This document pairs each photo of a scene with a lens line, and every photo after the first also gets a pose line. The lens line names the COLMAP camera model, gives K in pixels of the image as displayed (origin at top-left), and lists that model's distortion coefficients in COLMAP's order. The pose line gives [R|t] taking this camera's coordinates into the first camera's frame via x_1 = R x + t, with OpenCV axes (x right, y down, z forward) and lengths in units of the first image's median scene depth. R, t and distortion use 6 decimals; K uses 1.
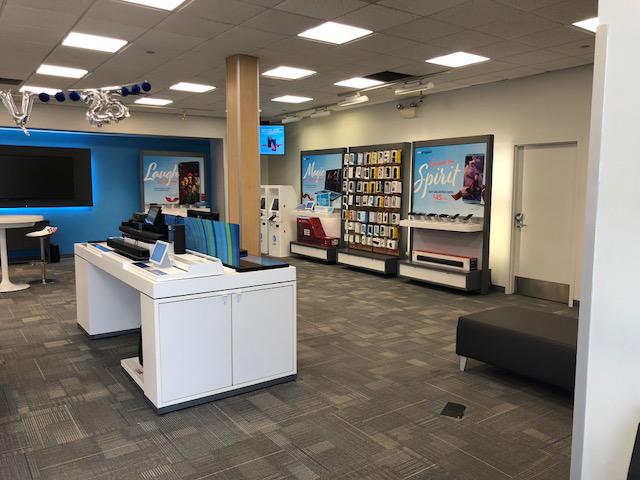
lens RADIAL K [[515.4, 0, 323.7], [0, 515.4, 237.6], [0, 0, 1]] dist [0.010963, -0.007636]
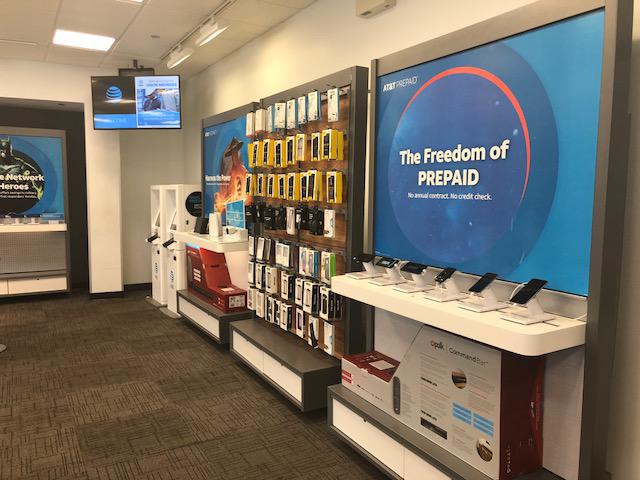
lens RADIAL K [[515.4, 0, 323.7], [0, 515.4, 237.6], [0, 0, 1]] dist [0.010963, -0.007636]
pose [[0.994184, 0.010174, -0.107211, 0.295325], [-0.011010, 0.999913, -0.007208, -0.094969], [0.107129, 0.008347, 0.994210, 1.042240]]
